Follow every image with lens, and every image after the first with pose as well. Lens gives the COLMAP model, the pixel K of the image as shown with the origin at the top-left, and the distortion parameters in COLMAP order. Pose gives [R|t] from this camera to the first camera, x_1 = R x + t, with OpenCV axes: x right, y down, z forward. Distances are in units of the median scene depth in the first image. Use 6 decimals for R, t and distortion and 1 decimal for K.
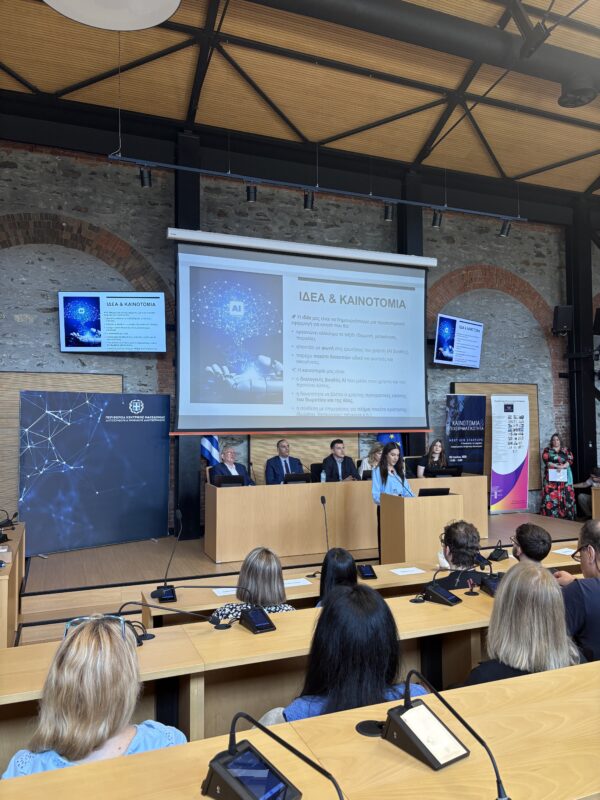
lens RADIAL K [[609.8, 0, 300.0], [0, 609.8, 400.0], [0, 0, 1]] dist [0.011657, -0.002763]
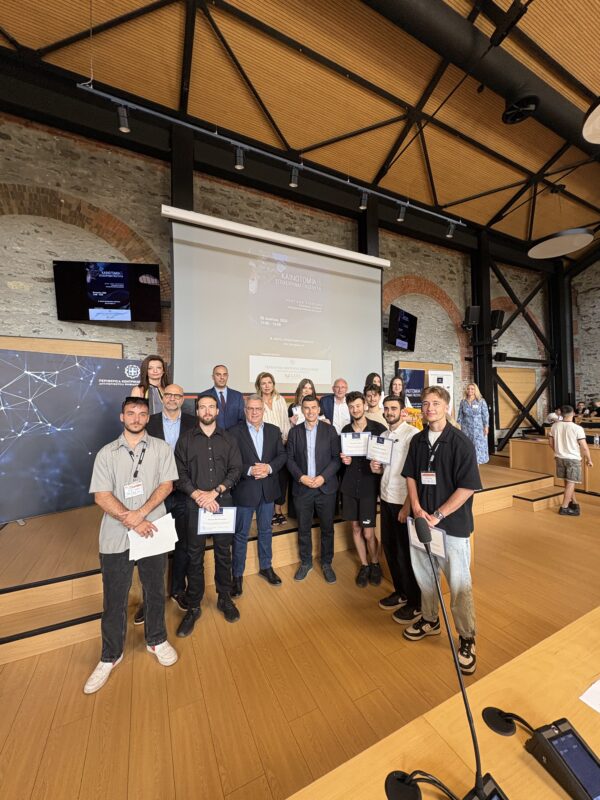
lens RADIAL K [[318.0, 0, 300.0], [0, 318.0, 400.0], [0, 0, 1]] dist [-0.002608, -0.000445]
pose [[0.996406, -0.004641, 0.084576, -0.021536], [0.002234, 0.999590, 0.028537, 0.042138], [-0.084673, -0.028245, 0.996008, 0.389524]]
